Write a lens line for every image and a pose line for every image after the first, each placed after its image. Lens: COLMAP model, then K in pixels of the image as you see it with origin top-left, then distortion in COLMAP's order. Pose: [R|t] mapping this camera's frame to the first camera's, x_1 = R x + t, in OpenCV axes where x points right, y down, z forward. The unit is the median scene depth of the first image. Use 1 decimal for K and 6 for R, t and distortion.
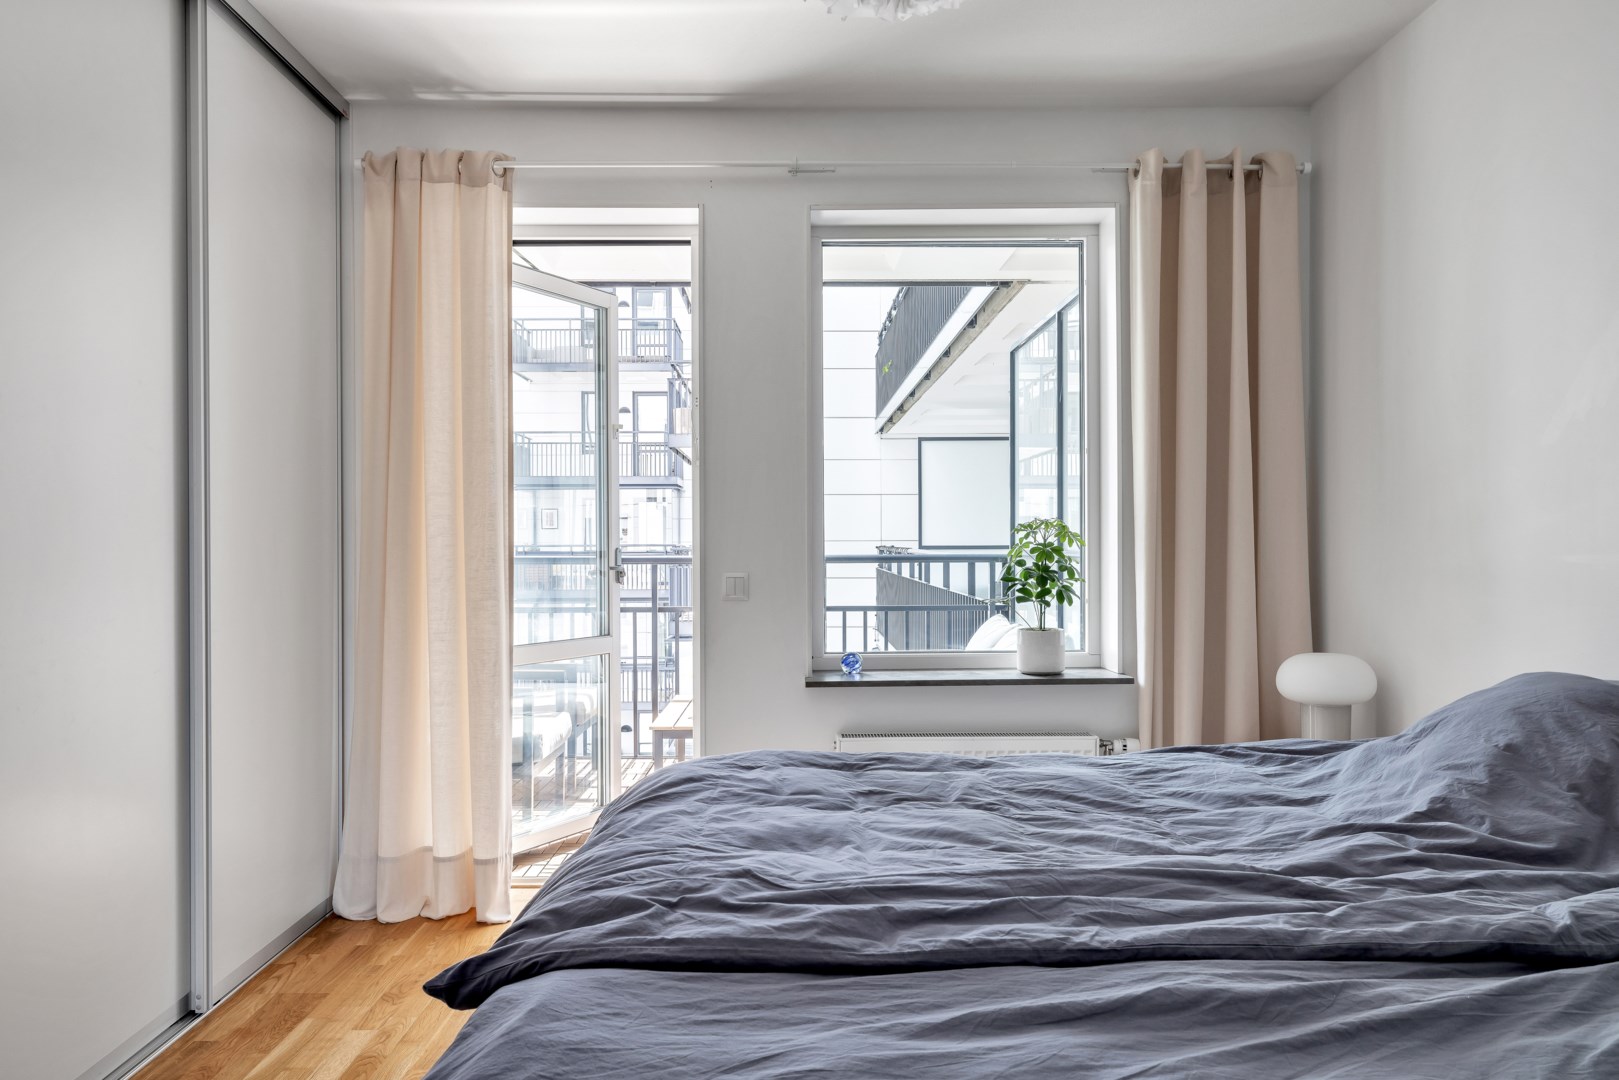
lens RADIAL K [[1133.8, 0, 809.5], [0, 1133.8, 540.0], [0, 0, 1]] dist [-0.002037, 0.005369]
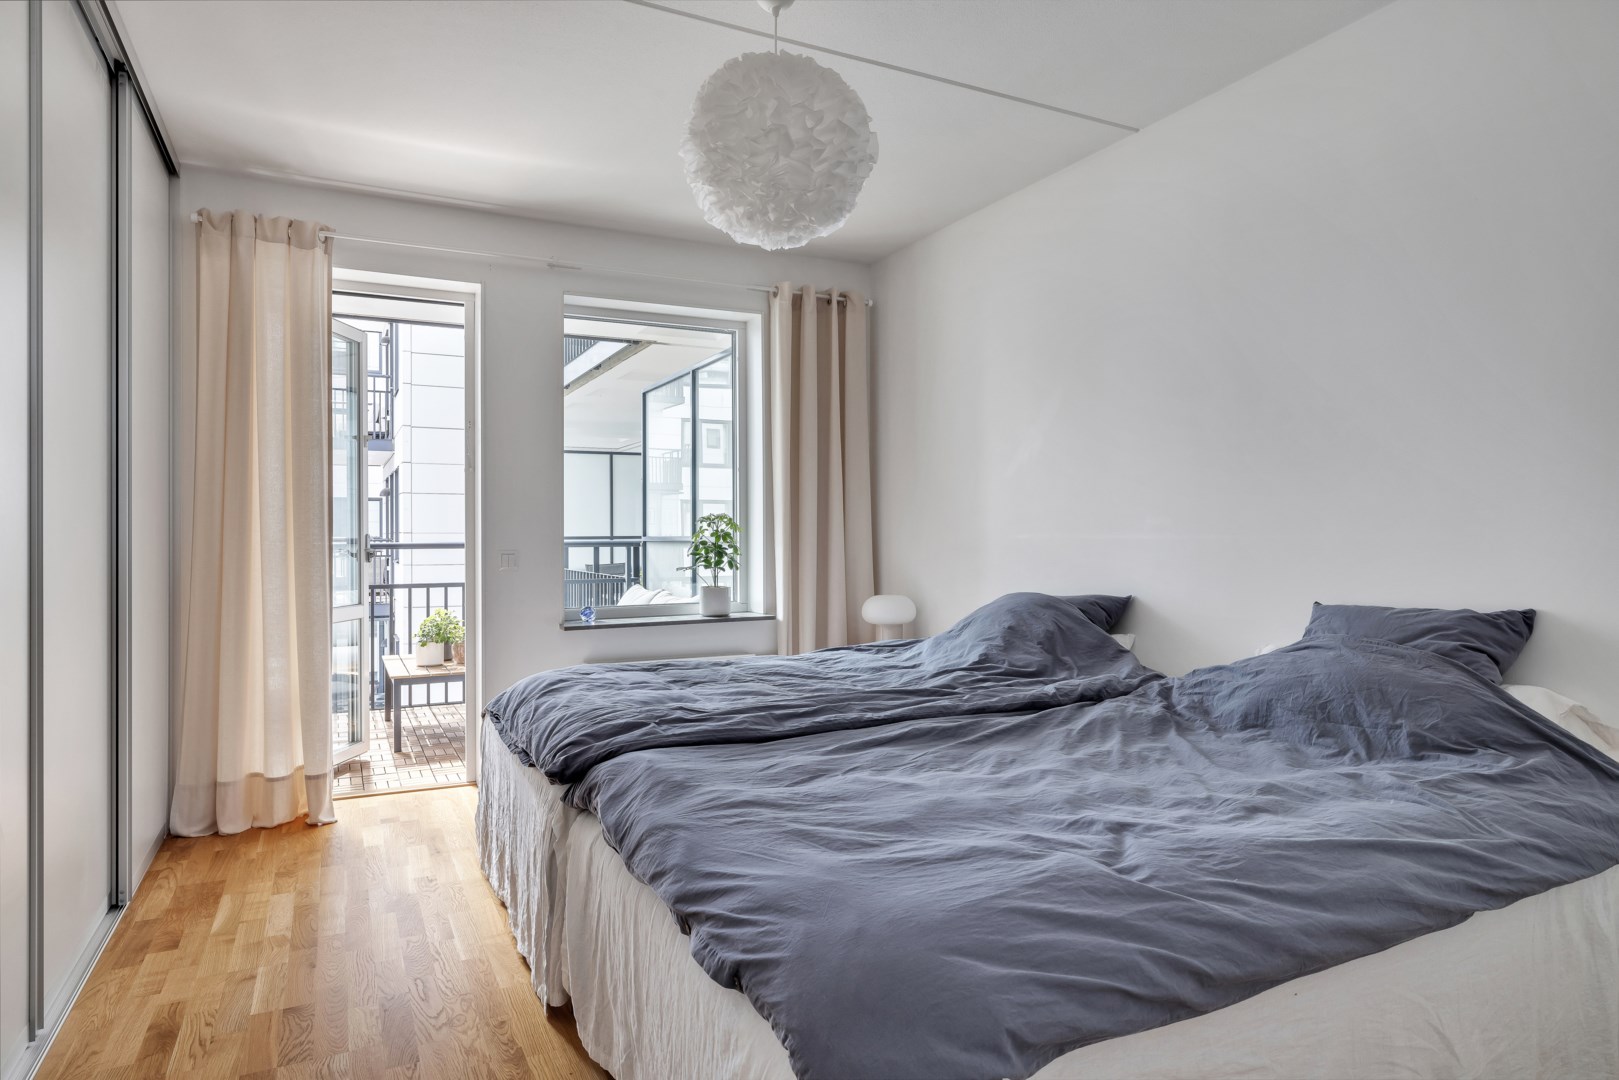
lens RADIAL K [[936.5, 0, 810.1], [0, 936.5, 530.7], [0, 0, 1]] dist [0.001459, 0.002652]
pose [[0.900591, 0.002294, 0.434662, -0.243050], [-0.000757, 0.999993, -0.003709, 0.008971], [-0.434667, 0.003011, 0.900586, -0.197959]]
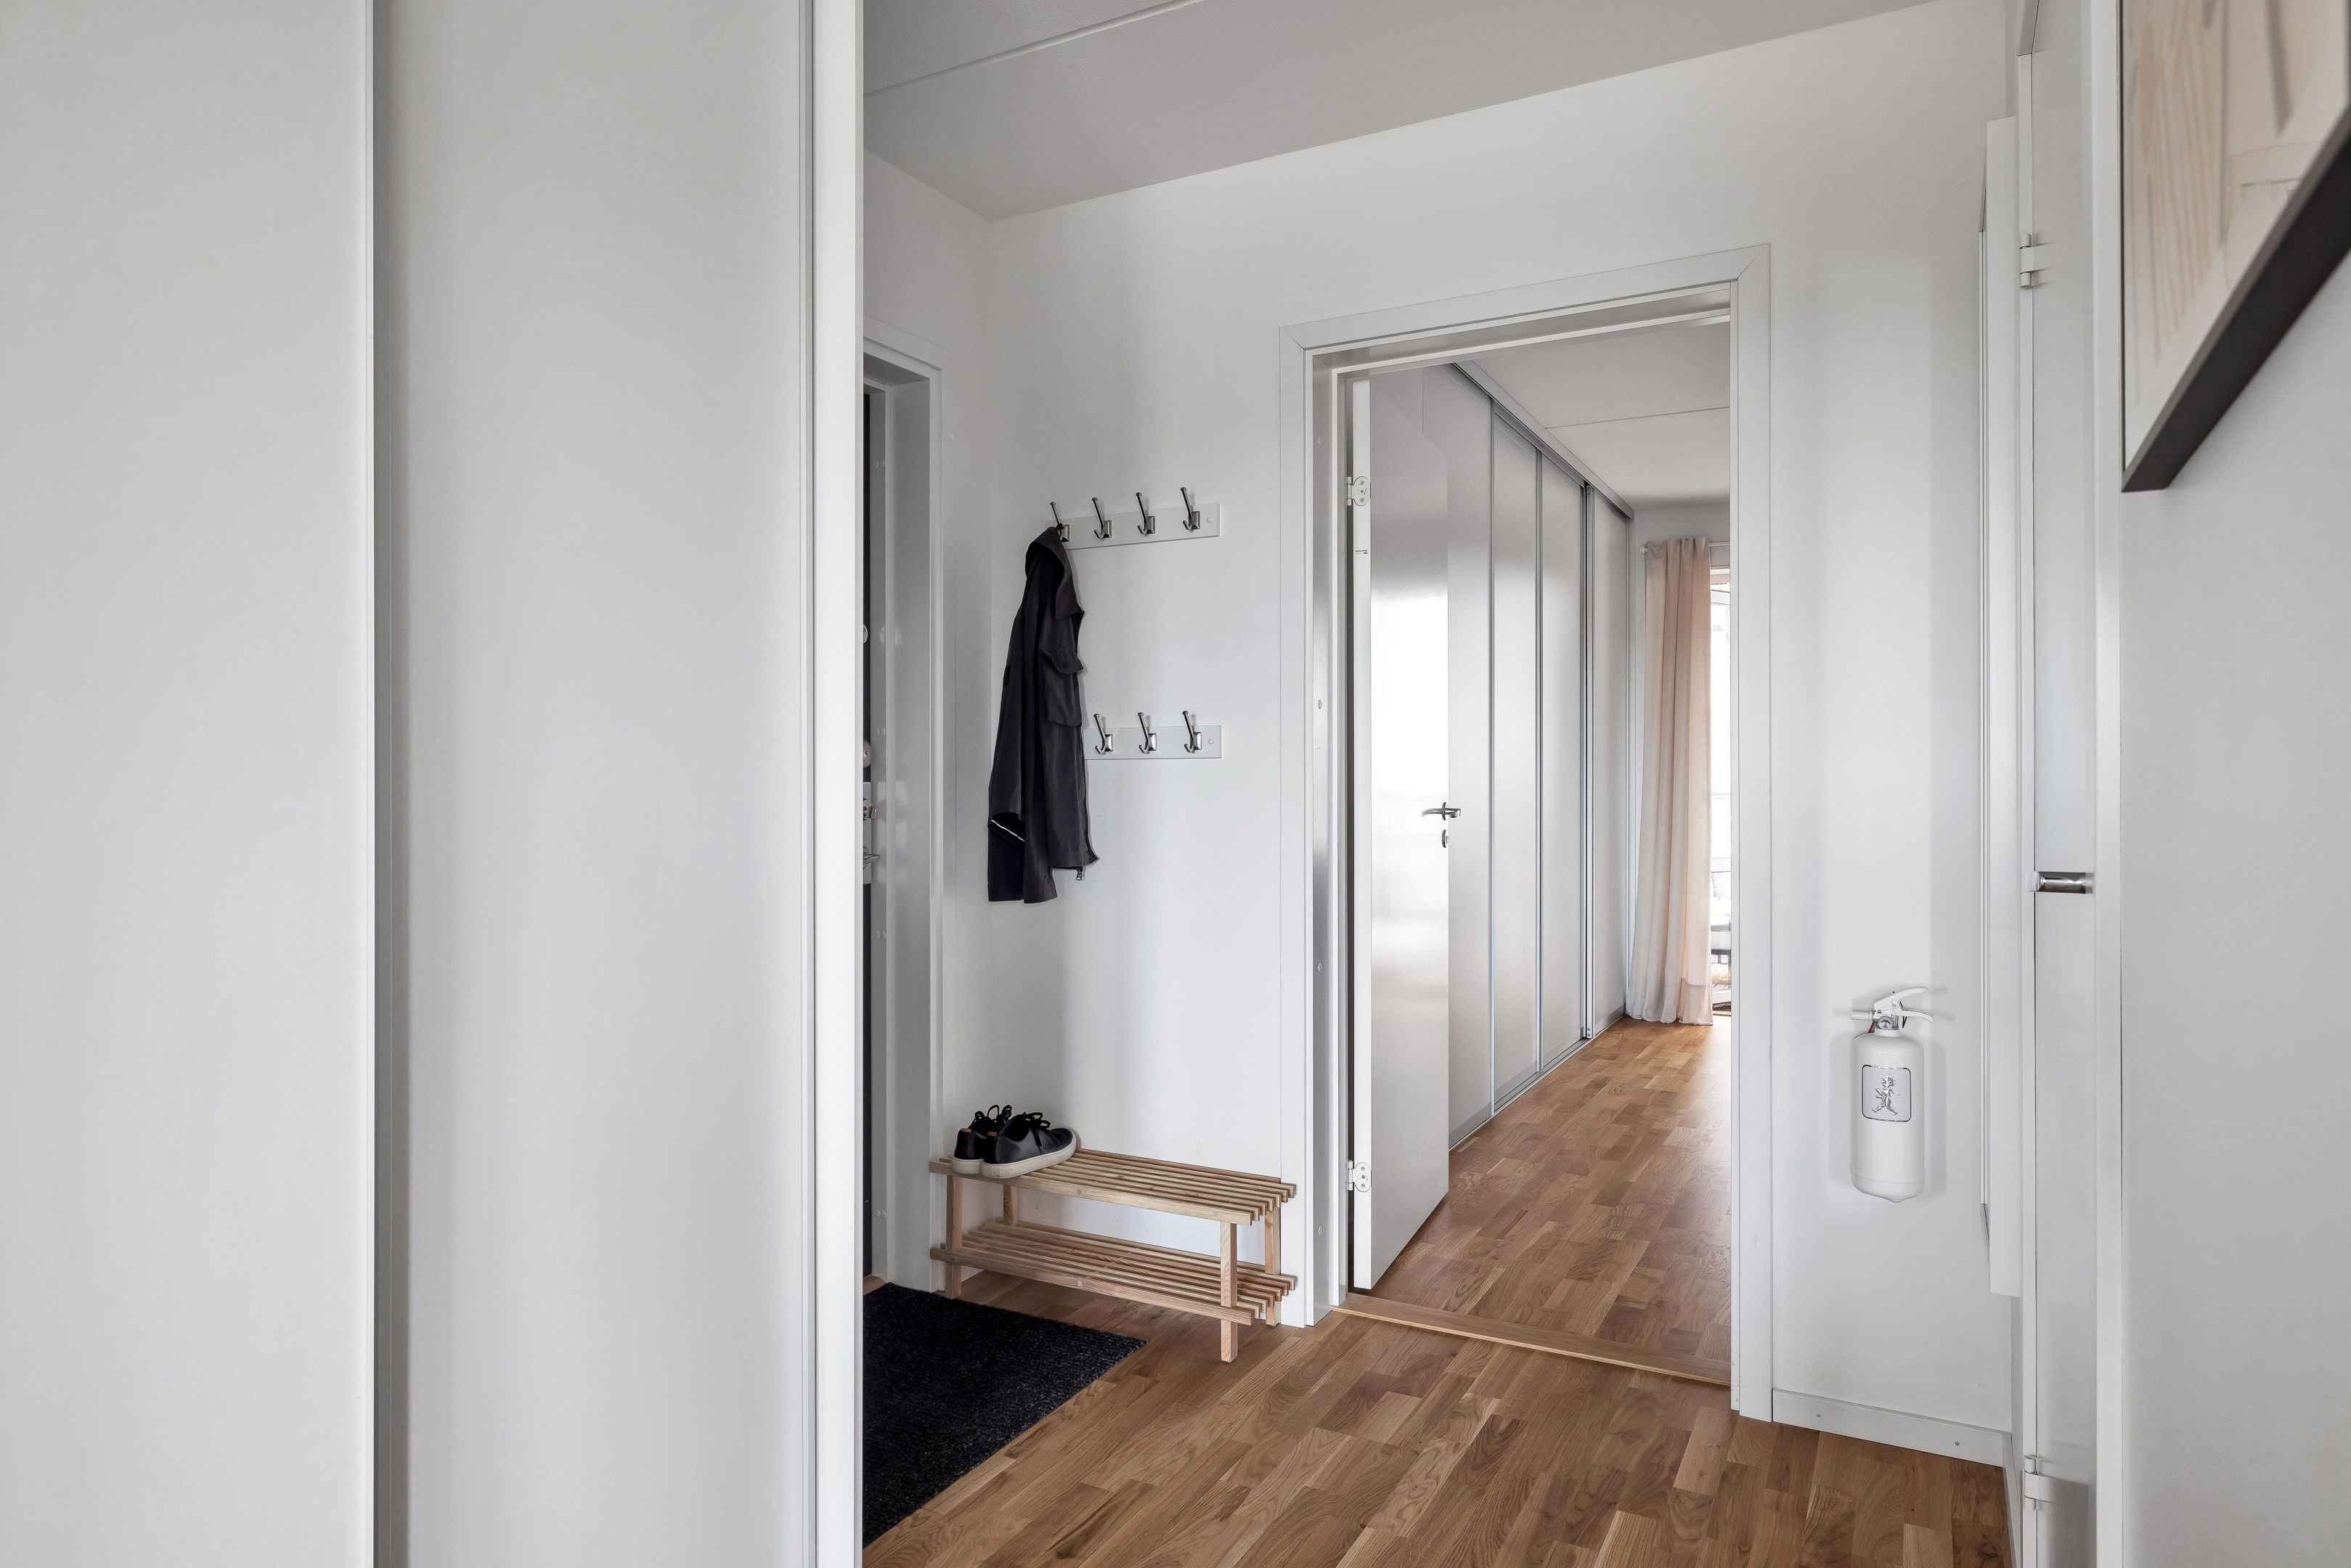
lens RADIAL K [[1419.1, 0, 1127.4], [0, 1419.1, 777.9], [0, 0, 1]] dist [0.000191, -0.000077]
pose [[0.868761, -0.001899, -0.495227, -0.019058], [0.004356, 0.999983, 0.003808, -0.031852], [0.495212, -0.005466, 0.868755, -1.169971]]
